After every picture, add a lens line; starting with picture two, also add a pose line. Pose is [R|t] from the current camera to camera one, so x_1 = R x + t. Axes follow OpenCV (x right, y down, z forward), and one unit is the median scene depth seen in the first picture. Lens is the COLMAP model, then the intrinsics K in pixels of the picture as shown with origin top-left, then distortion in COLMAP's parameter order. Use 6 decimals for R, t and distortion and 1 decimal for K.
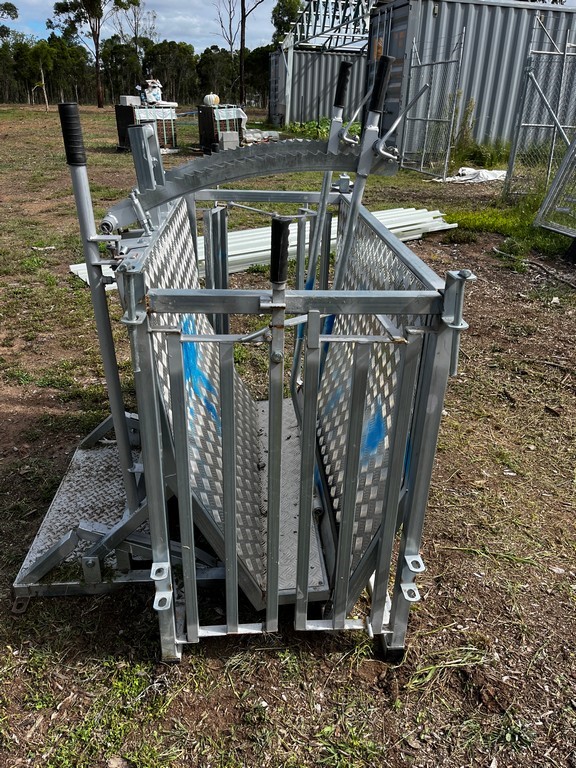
lens RADIAL K [[590.9, 0, 288.5], [0, 590.9, 387.1], [0, 0, 1]] dist [0.025012, -0.048711]
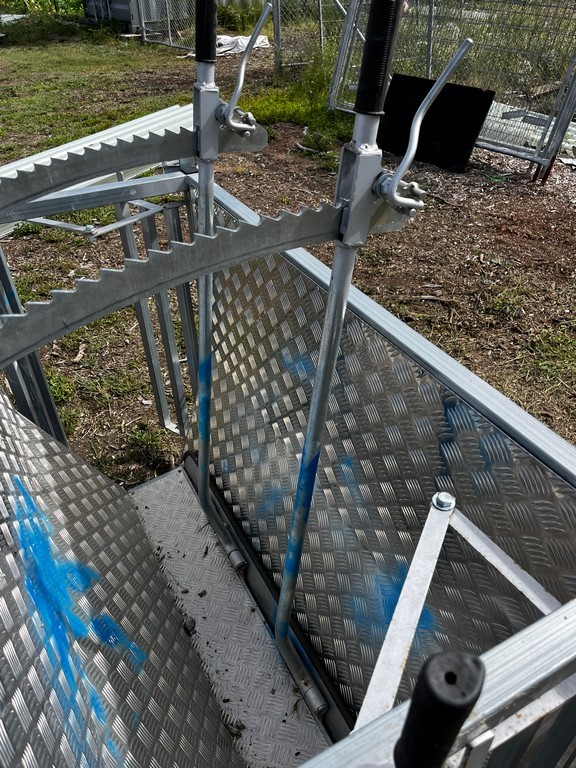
lens RADIAL K [[590.9, 0, 293.1], [0, 590.9, 383.5], [0, 0, 1]] dist [0.025012, -0.048711]
pose [[0.909837, -0.283886, 0.302664, -0.043516], [0.222021, 0.949219, 0.222911, -0.166389], [-0.350576, -0.135615, 0.926663, 0.250195]]
